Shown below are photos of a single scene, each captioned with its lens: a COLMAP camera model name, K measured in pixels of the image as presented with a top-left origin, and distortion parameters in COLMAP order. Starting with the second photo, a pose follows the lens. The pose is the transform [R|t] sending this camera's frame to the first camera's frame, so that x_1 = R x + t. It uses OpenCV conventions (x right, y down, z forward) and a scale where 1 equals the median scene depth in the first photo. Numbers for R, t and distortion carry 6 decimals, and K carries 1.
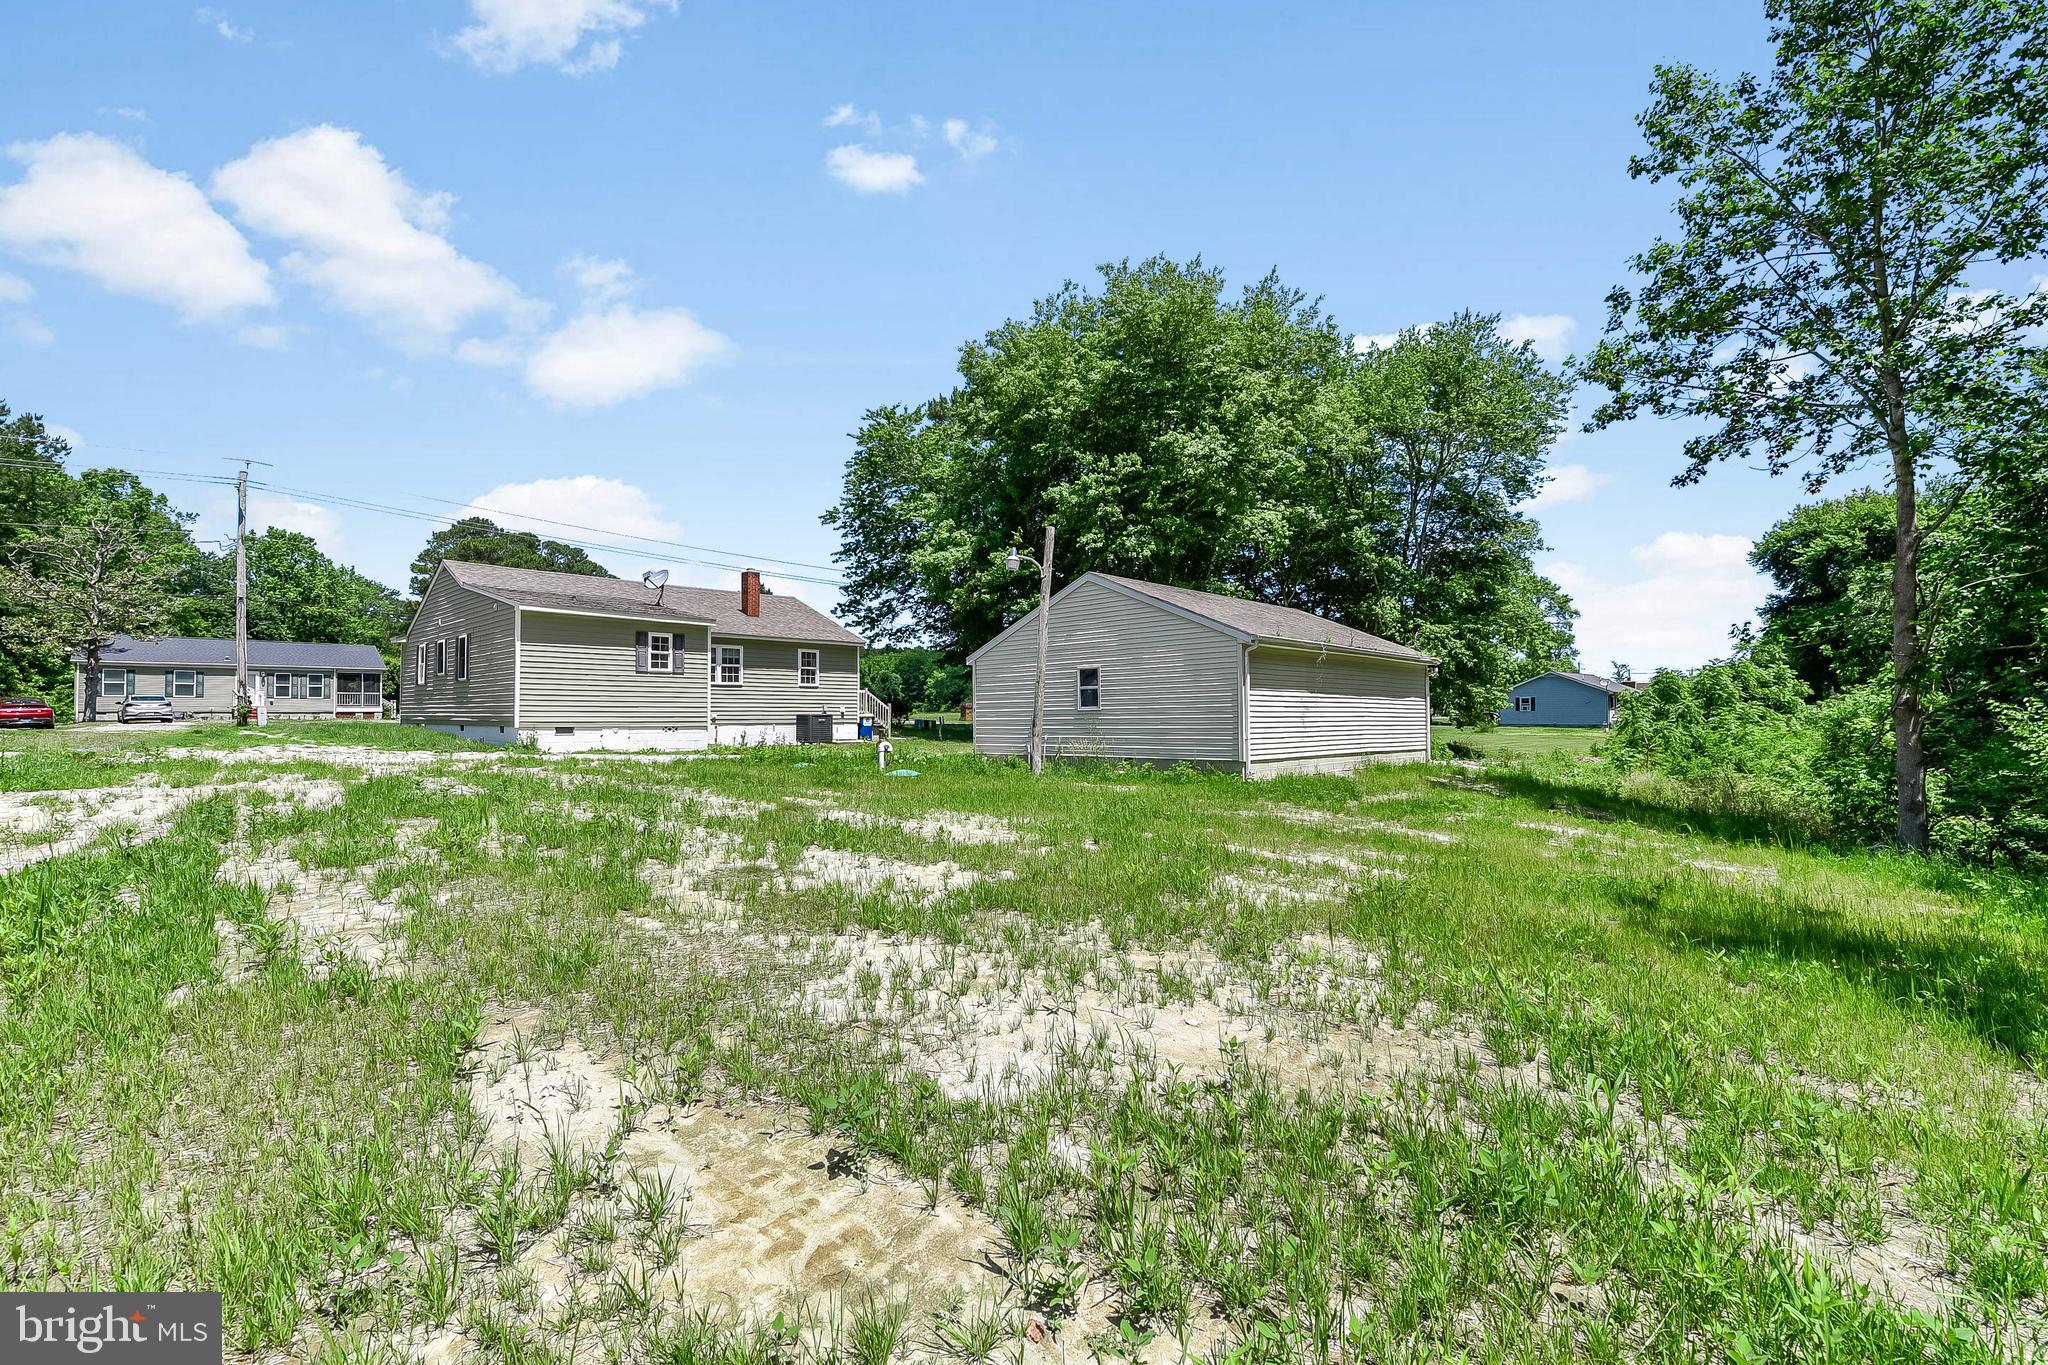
lens RADIAL K [[888.5, 0, 1018.9], [0, 888.5, 703.6], [0, 0, 1]] dist [0.012154, -0.012629]
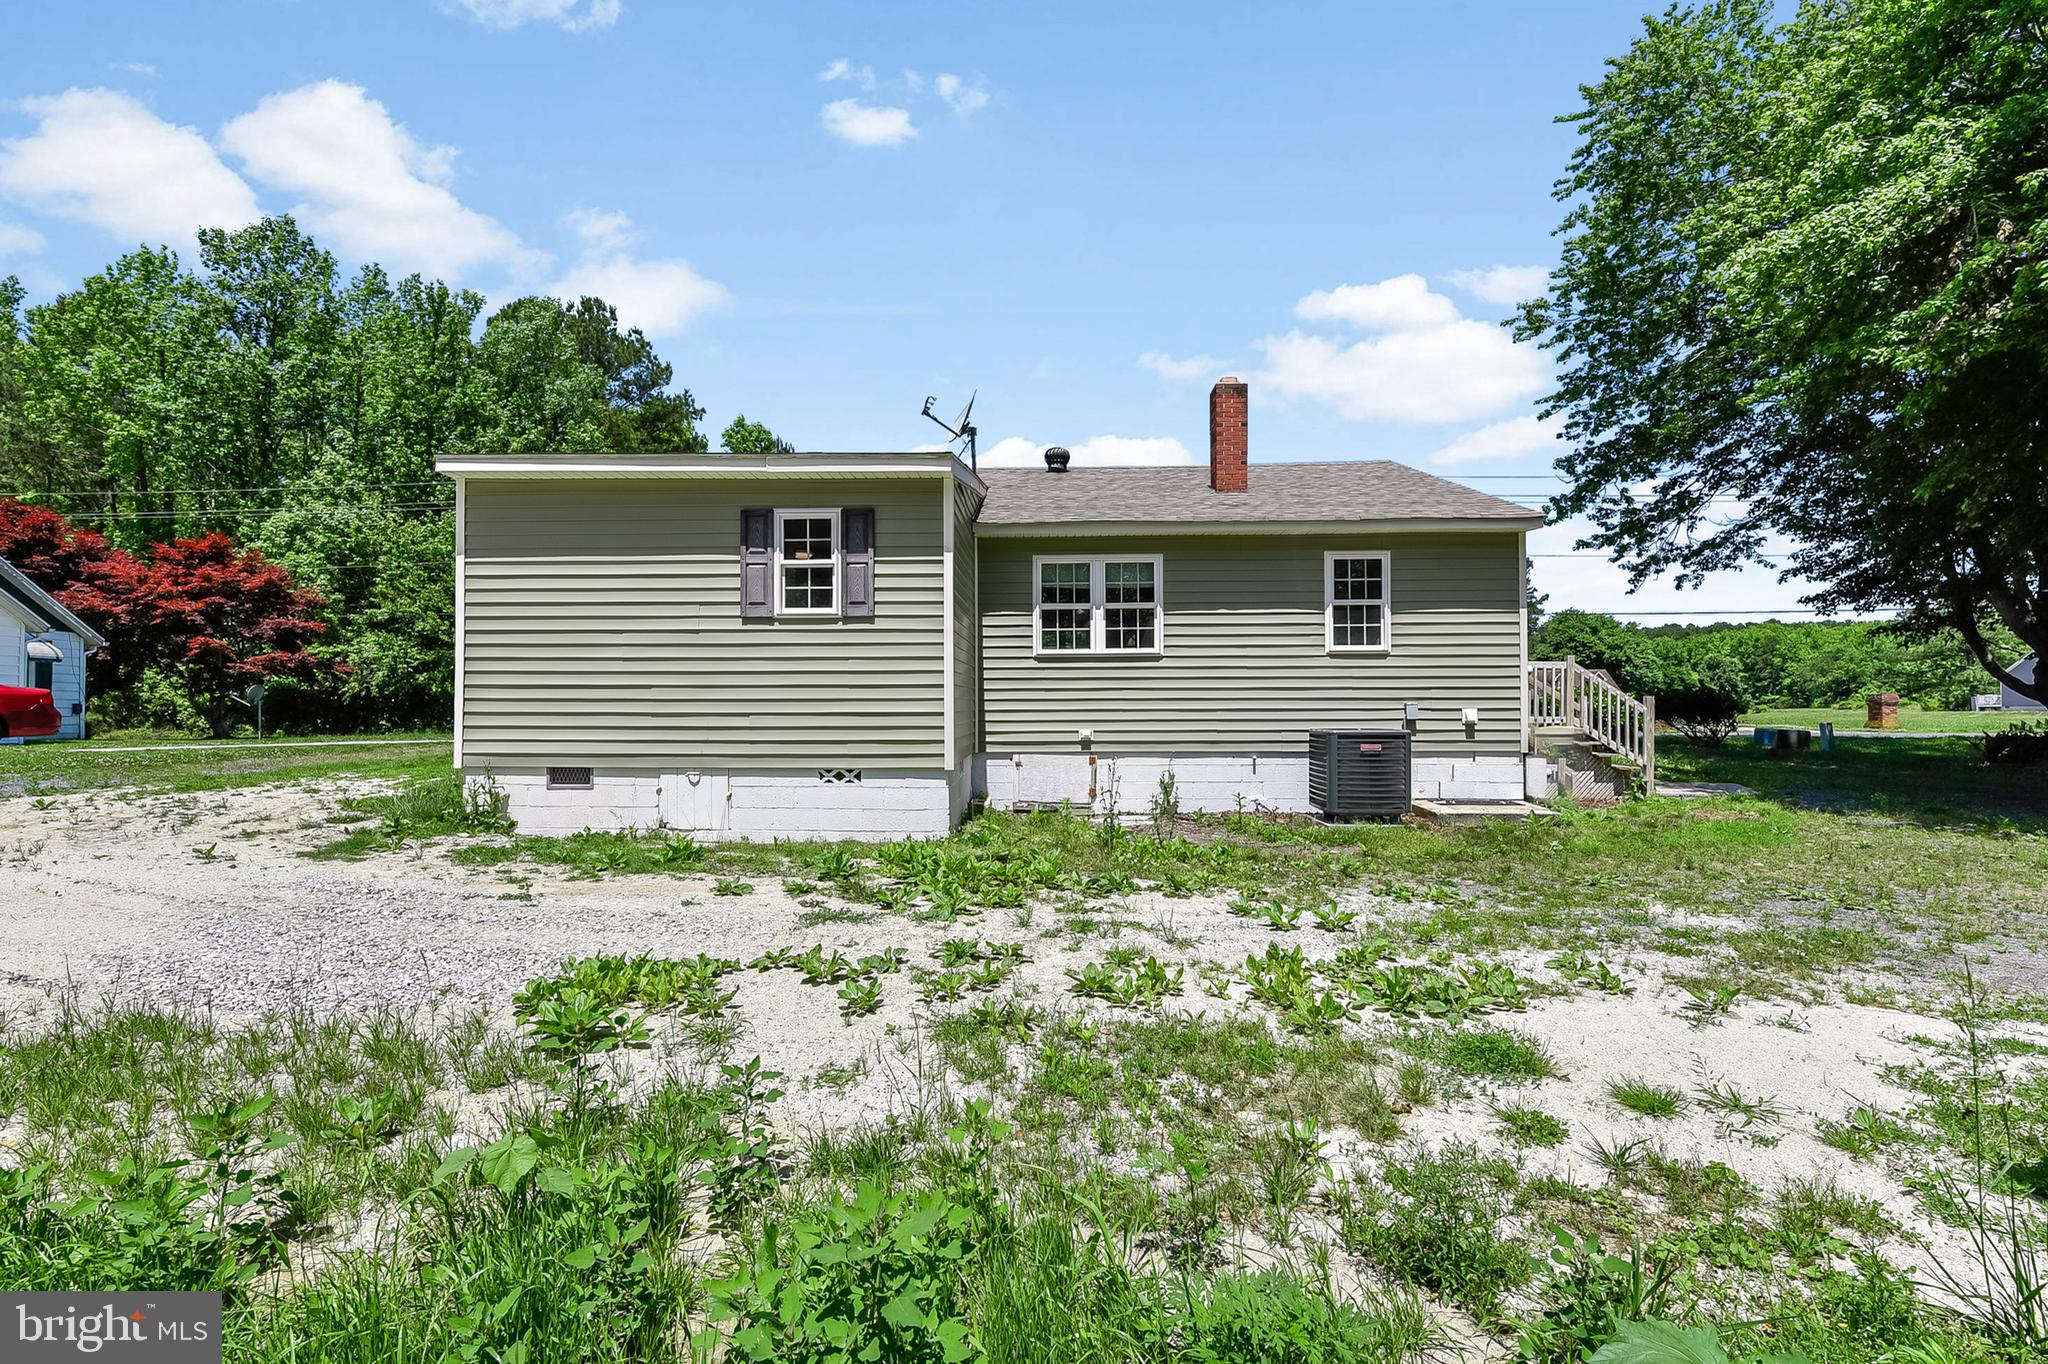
lens RADIAL K [[888.5, 0, 1018.9], [0, 888.5, 703.1], [0, 0, 1]] dist [0.012154, -0.012629]
pose [[0.685882, -0.008840, -0.727659, -0.068700], [0.010767, 0.999940, -0.001999, 0.000715], [0.727633, -0.006464, 0.685936, 0.670734]]
